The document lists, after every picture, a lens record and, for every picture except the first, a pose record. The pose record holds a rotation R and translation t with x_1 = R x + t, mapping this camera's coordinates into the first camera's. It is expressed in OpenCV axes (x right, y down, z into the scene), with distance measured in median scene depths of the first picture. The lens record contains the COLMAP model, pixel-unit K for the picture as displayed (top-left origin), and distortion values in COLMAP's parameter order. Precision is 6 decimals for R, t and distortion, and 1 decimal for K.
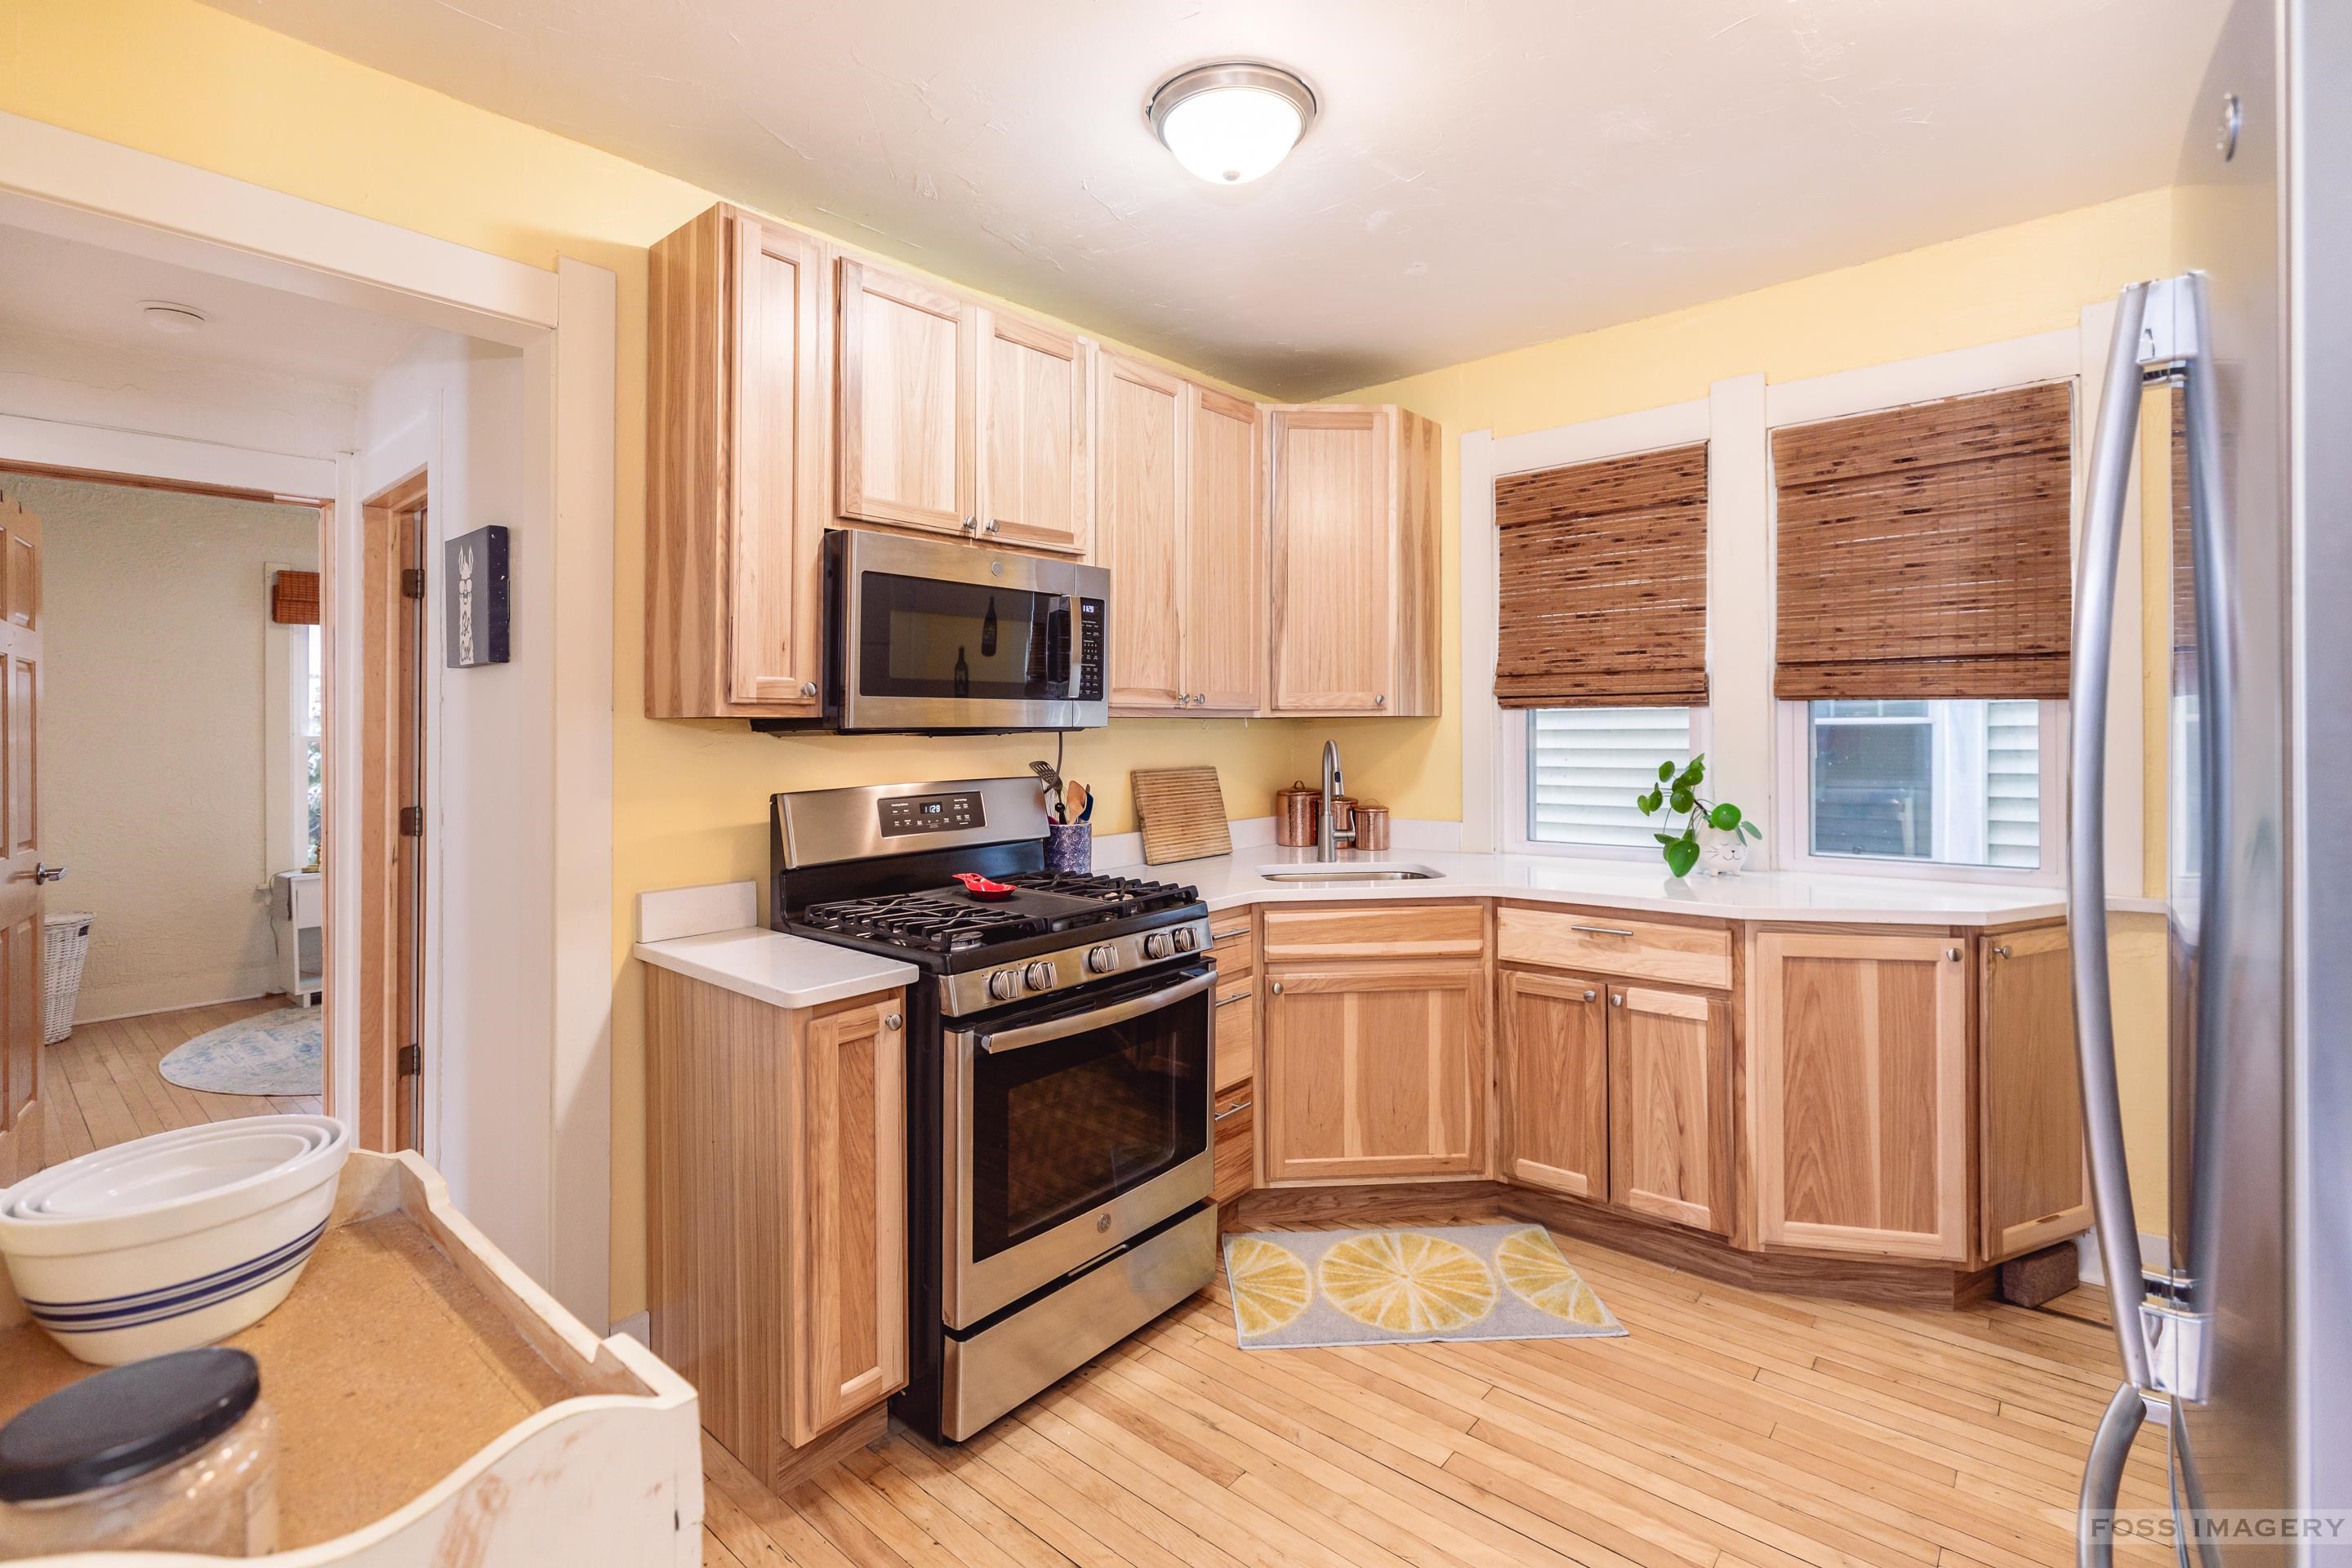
lens RADIAL K [[1061.5, 0, 1204.4], [0, 1061.5, 724.6], [0, 0, 1]] dist [0.004232, -0.000437]
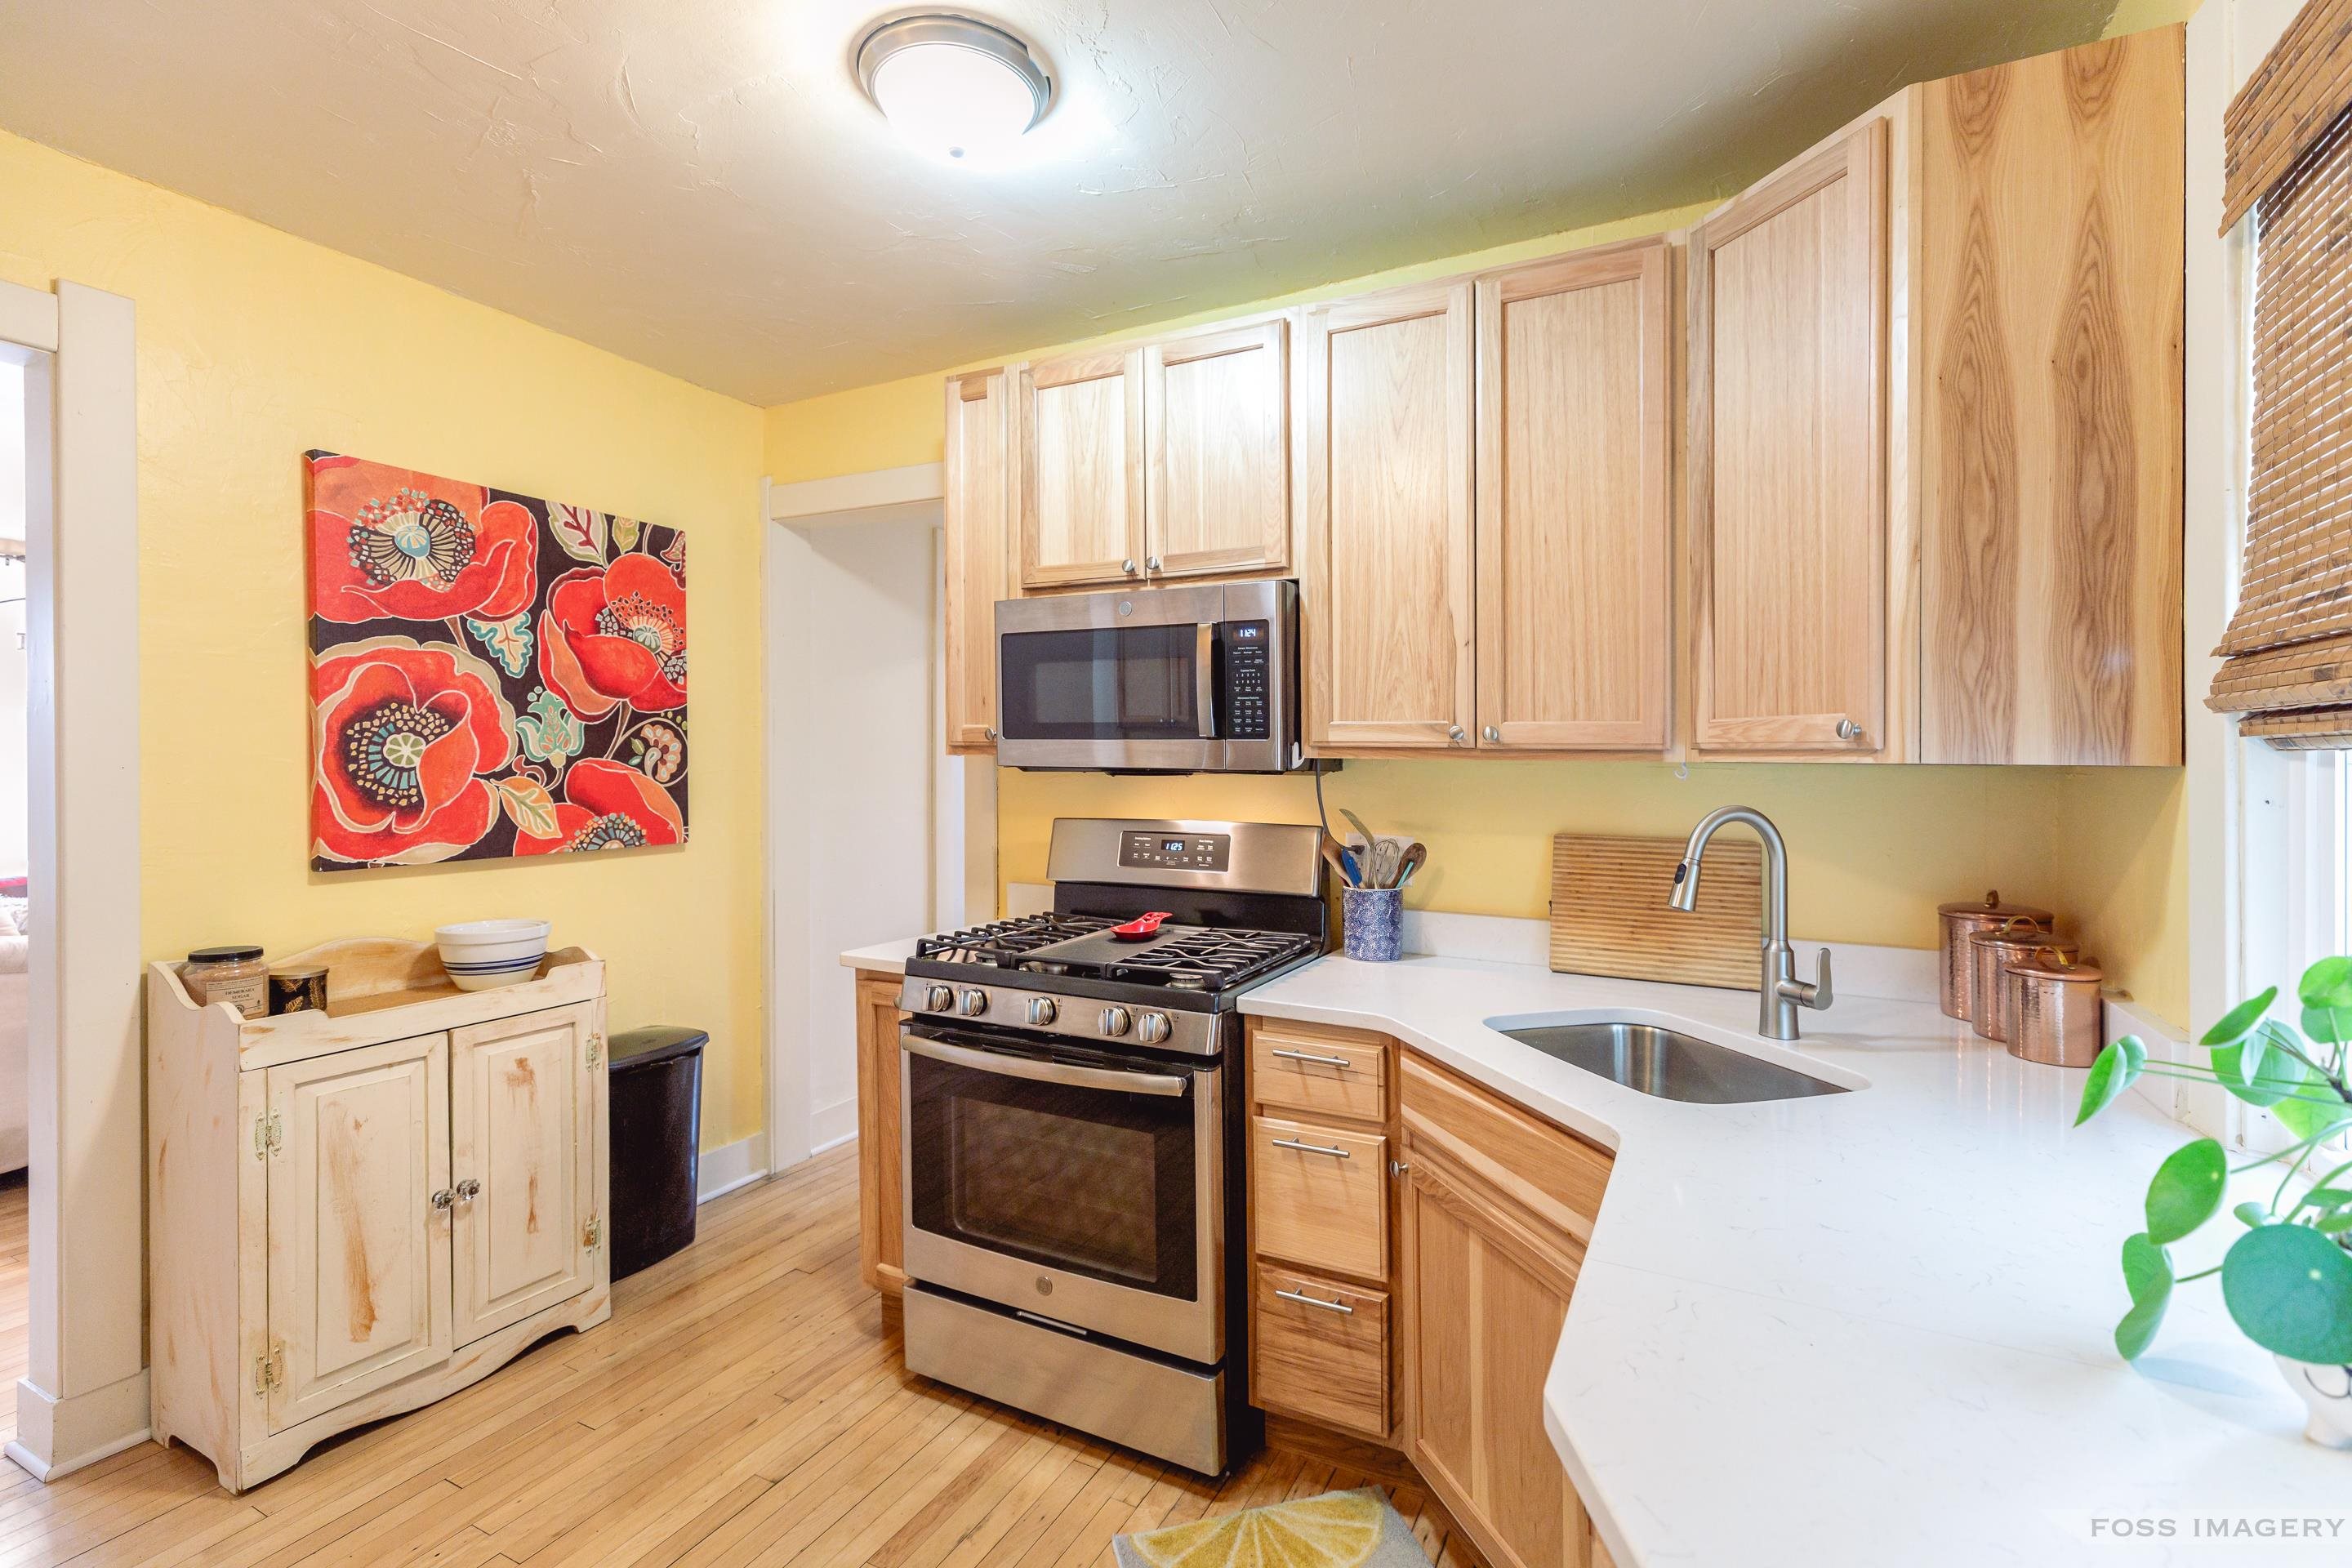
lens RADIAL K [[1061.5, 0, 1191.2], [0, 1061.5, 767.7], [0, 0, 1]] dist [0.004232, -0.000437]
pose [[0.223568, 0.022318, -0.974433, 0.698771], [-0.008978, 0.999743, 0.020837, -0.016953], [0.974647, 0.004090, 0.223711, 0.739418]]
